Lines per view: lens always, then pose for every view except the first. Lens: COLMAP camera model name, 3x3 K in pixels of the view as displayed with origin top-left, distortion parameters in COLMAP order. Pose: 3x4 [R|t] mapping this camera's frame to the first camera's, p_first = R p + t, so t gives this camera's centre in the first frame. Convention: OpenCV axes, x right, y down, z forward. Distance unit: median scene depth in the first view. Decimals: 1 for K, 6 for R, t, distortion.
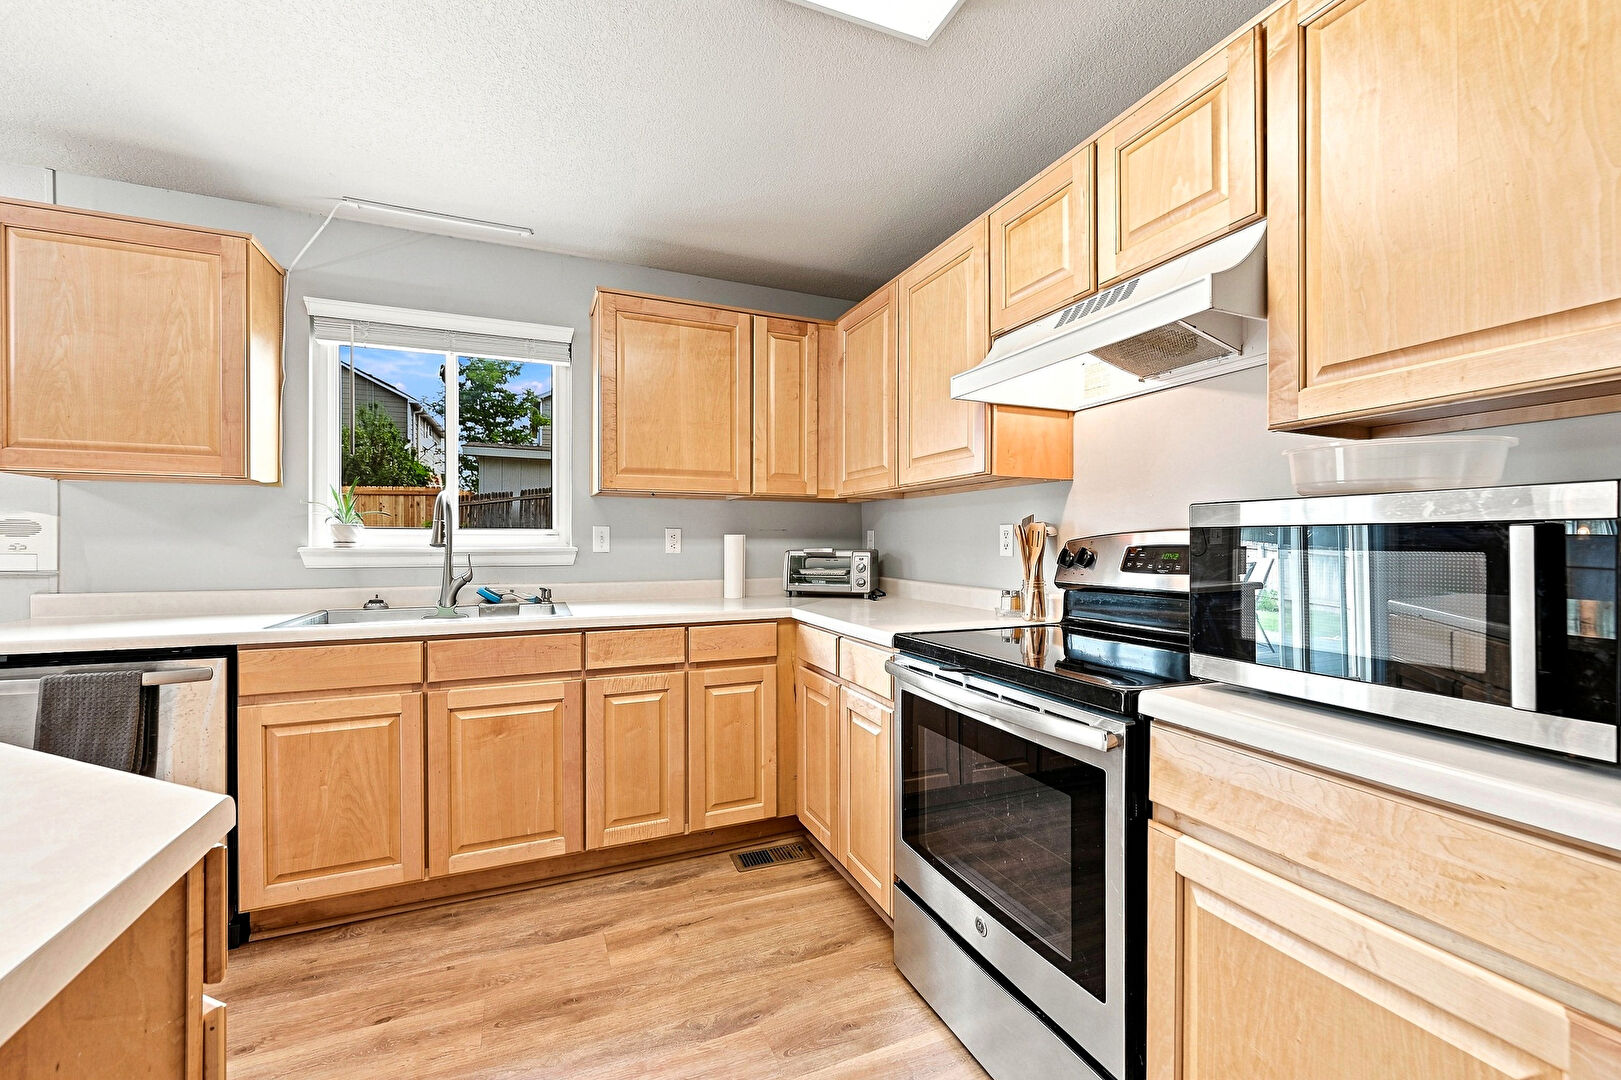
lens RADIAL K [[656.8, 0, 812.2], [0, 656.8, 534.3], [0, 0, 1]] dist [0.000501, 0.000219]
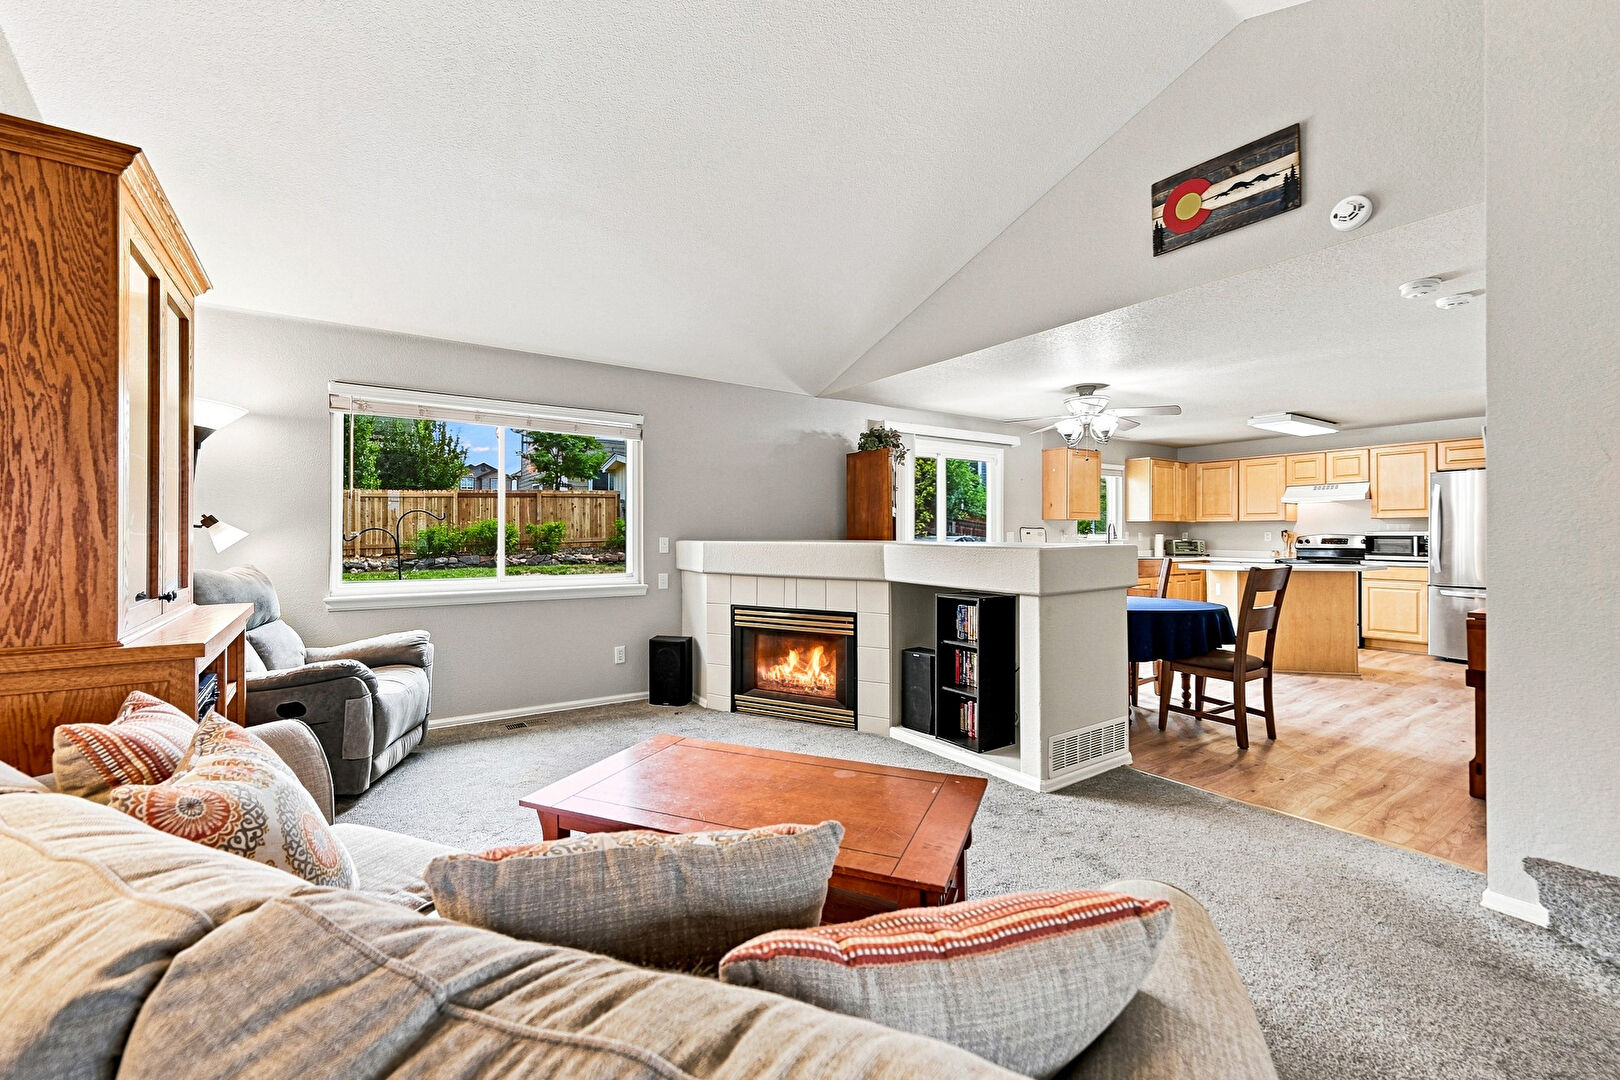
lens RADIAL K [[656.4, 0, 811.7], [0, 656.4, 534.4], [0, 0, 1]] dist [0.000501, 0.000219]
pose [[0.978888, -0.003573, 0.204364, -2.835362], [-0.000401, 0.999812, 0.019400, -0.070898], [-0.204395, -0.019072, 0.978703, -1.961422]]
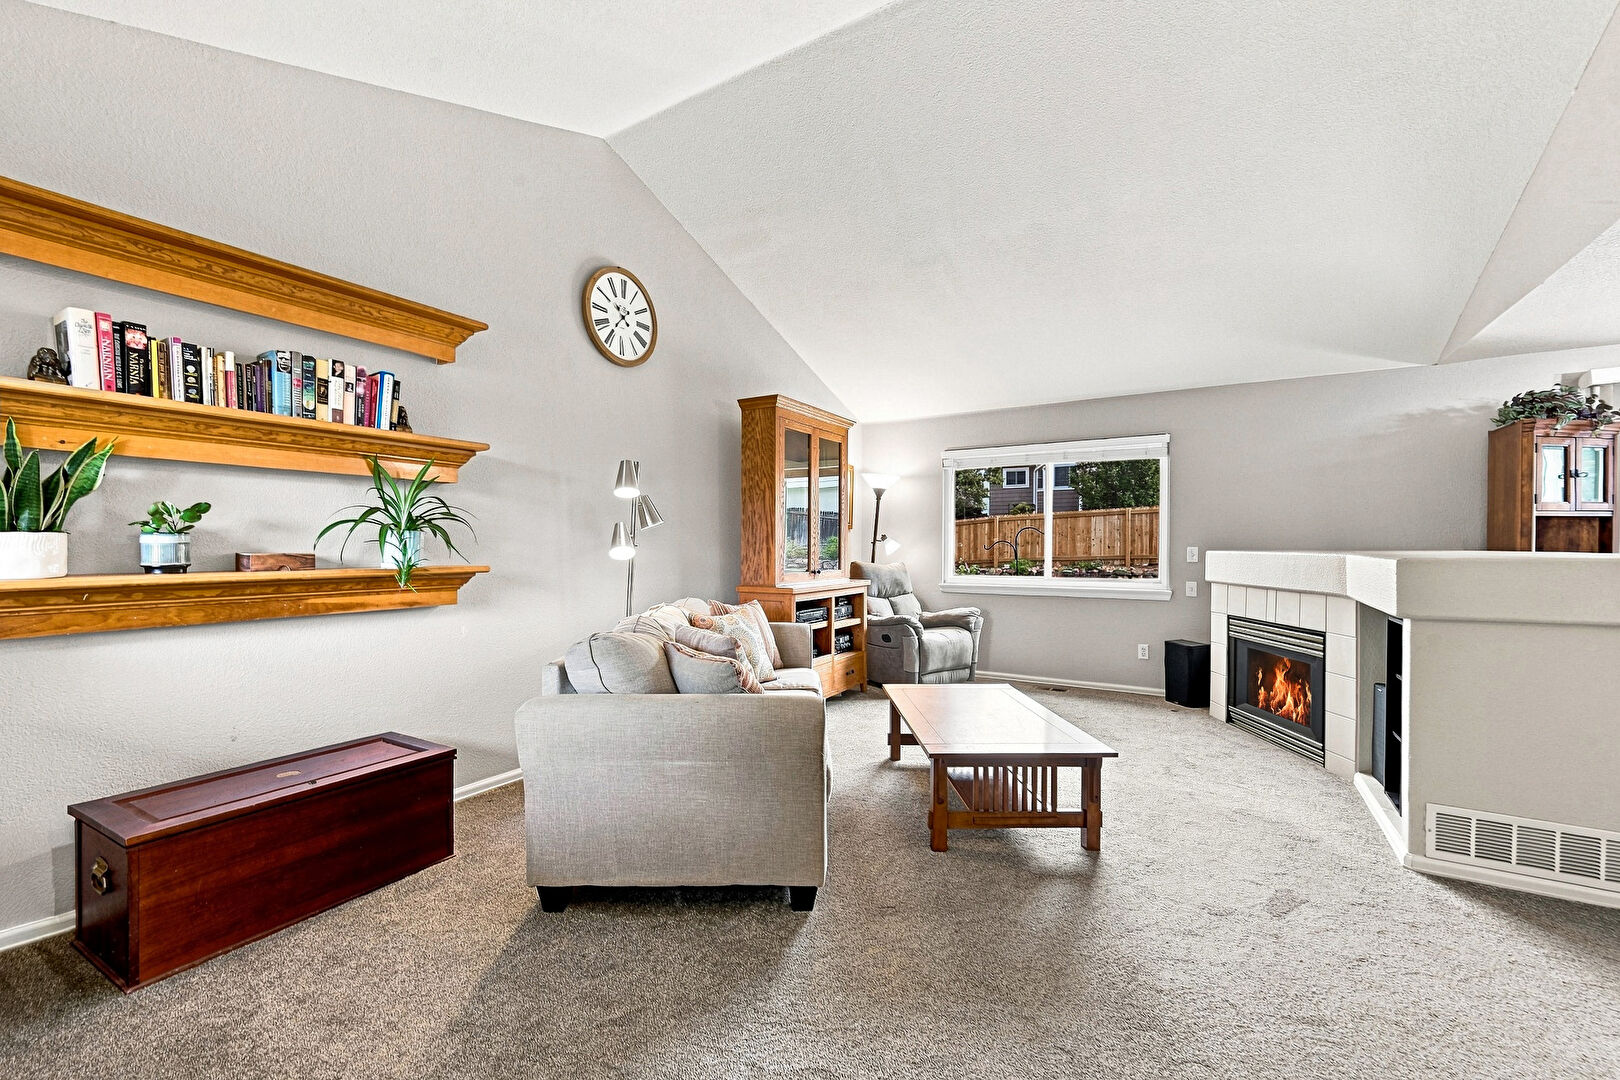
lens RADIAL K [[670.7, 0, 807.0], [0, 670.7, 555.0], [0, 0, 1]] dist [-0.000104, -0.000014]
pose [[0.591215, 0.003210, -0.806508, -1.820976], [0.017949, 0.999692, 0.017137, -0.055947], [0.806314, -0.024607, 0.590975, -2.168415]]
